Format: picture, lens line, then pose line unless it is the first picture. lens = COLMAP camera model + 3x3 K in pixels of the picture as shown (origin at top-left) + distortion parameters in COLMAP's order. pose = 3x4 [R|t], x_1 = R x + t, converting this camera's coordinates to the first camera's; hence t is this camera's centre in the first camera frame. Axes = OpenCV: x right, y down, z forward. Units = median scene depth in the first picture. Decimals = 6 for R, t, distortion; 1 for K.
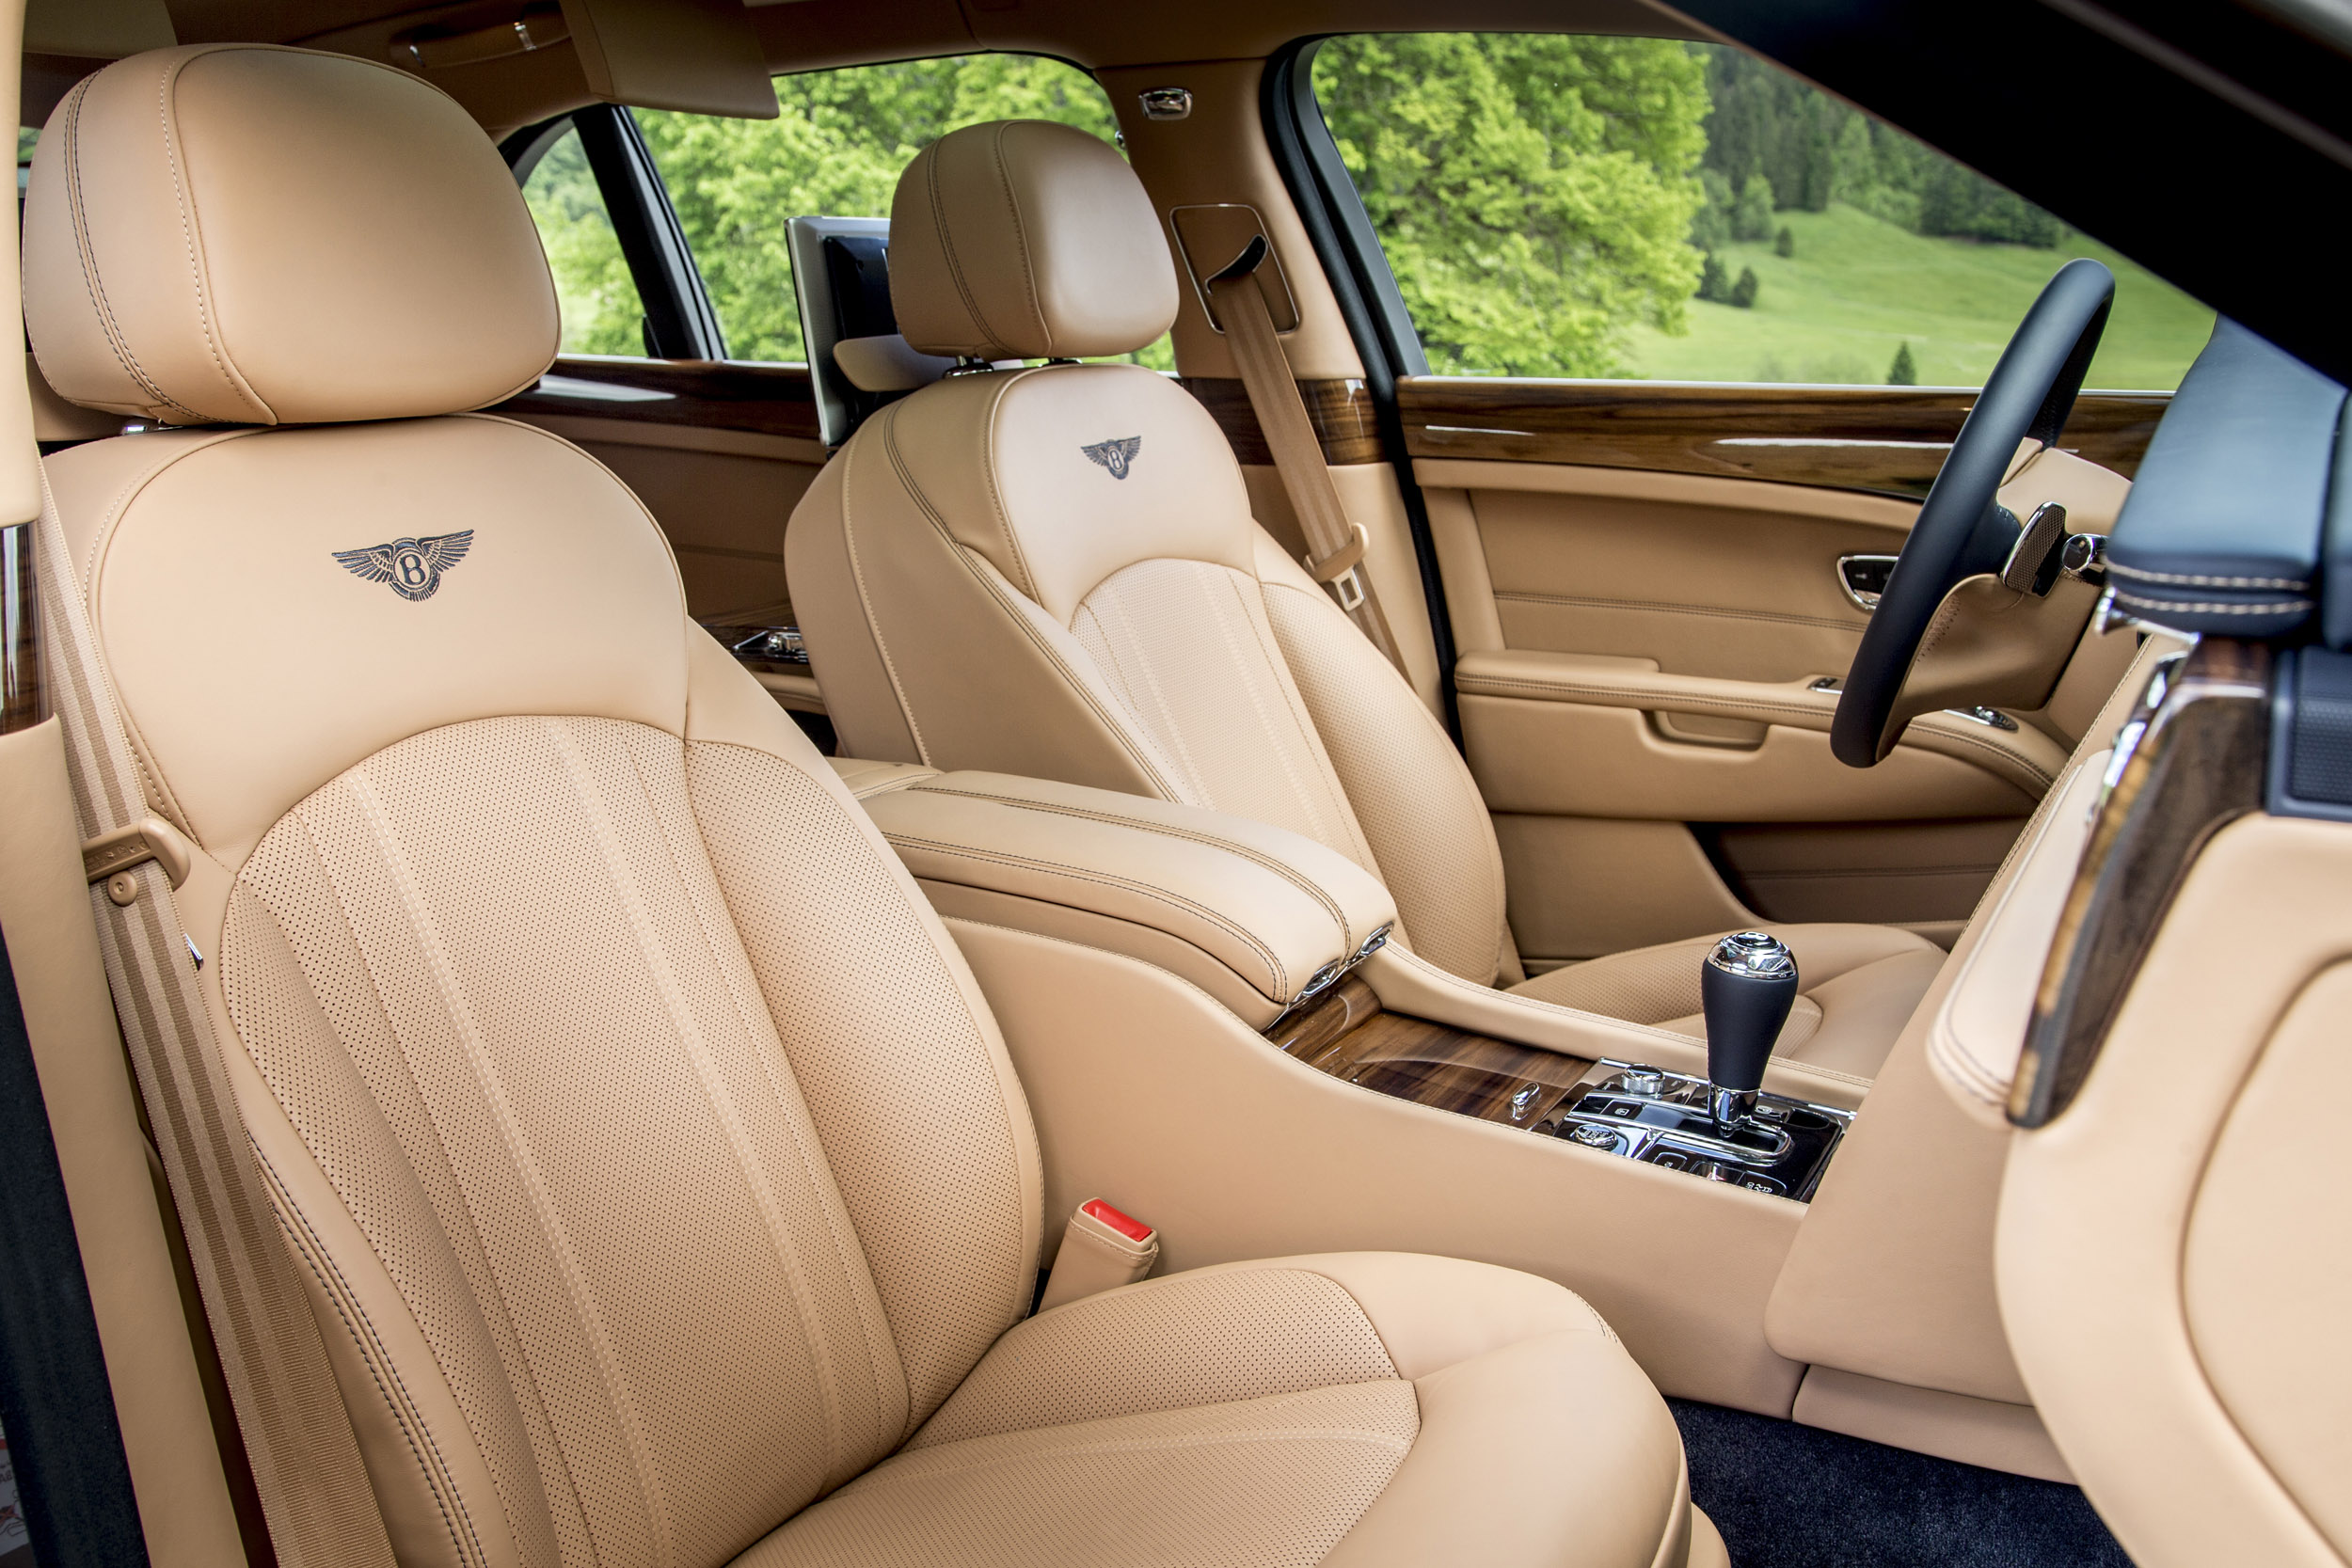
lens RADIAL K [[2484.7, 0, 1176.0], [0, 2484.7, 784.0], [0, 0, 1]] dist [-0.026799, 0.020281]
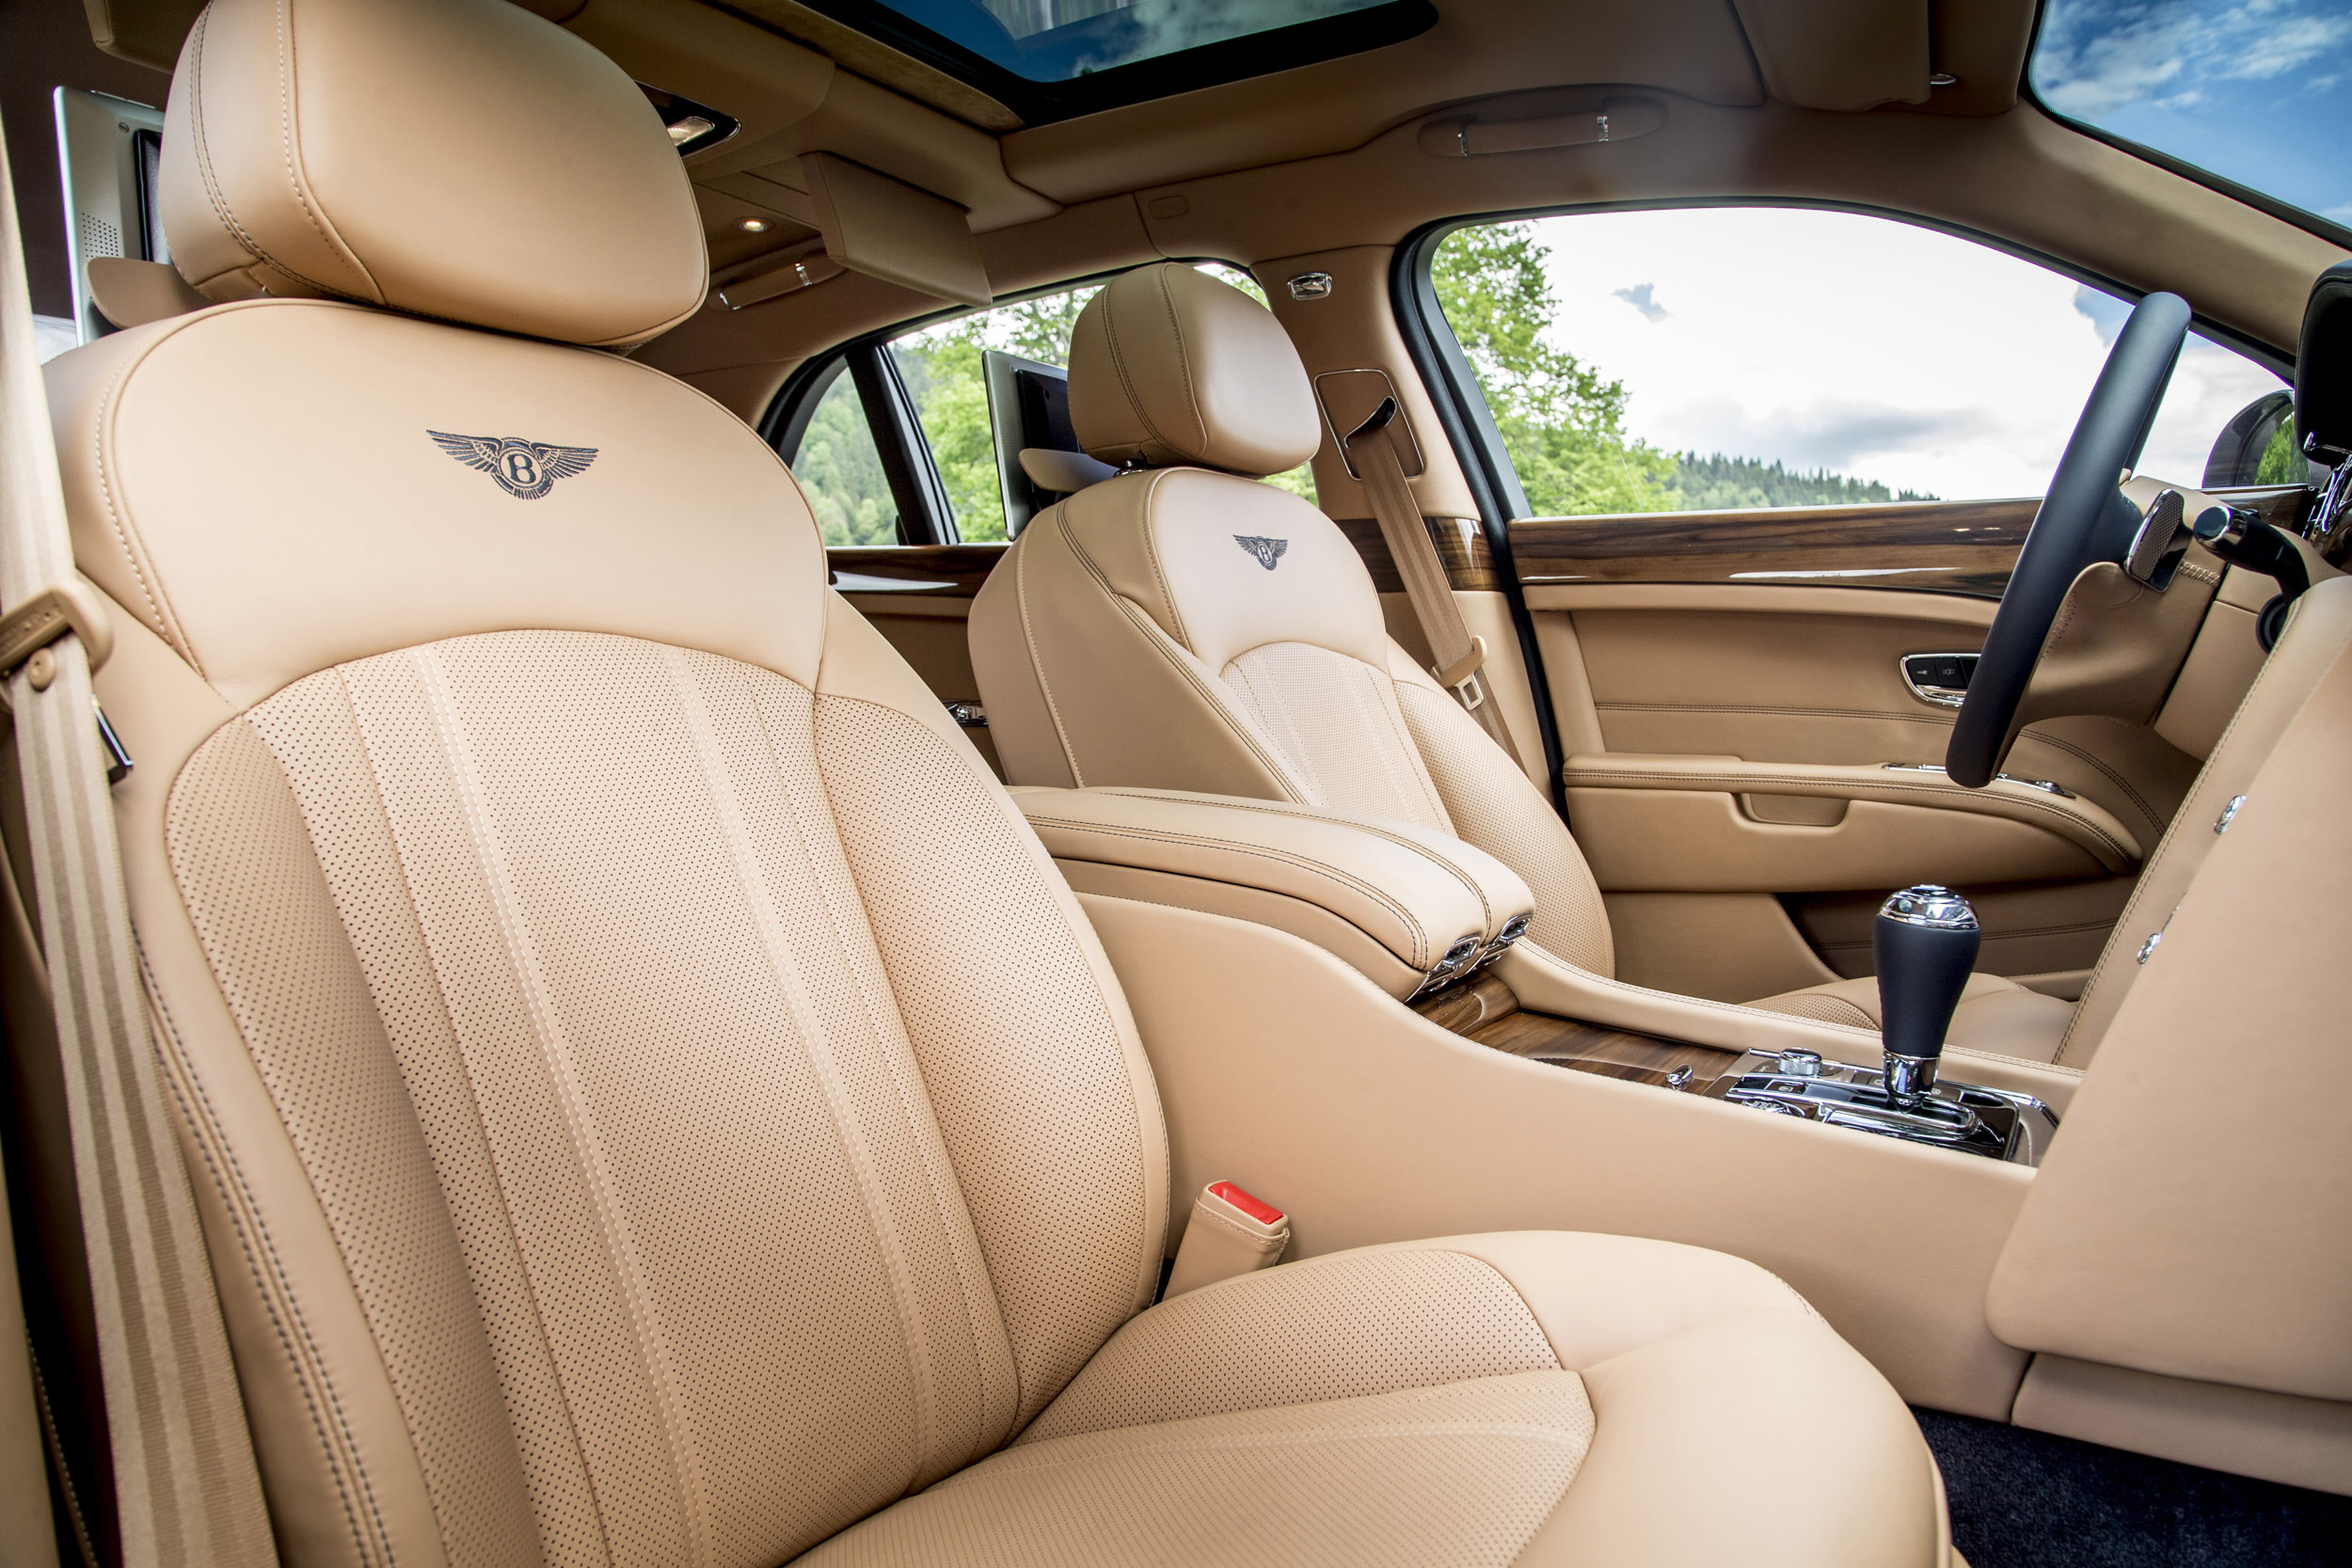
lens RADIAL K [[1612.0, 0, 1209.4], [0, 1612.0, 777.1], [0, 0, 1]] dist [-0.118101, 0.049189]
pose [[0.997089, 0.000782, -0.076239, 0.007953], [-0.012949, 0.987157, -0.159226, 0.105352], [0.075135, 0.159750, 0.984294, 0.351357]]
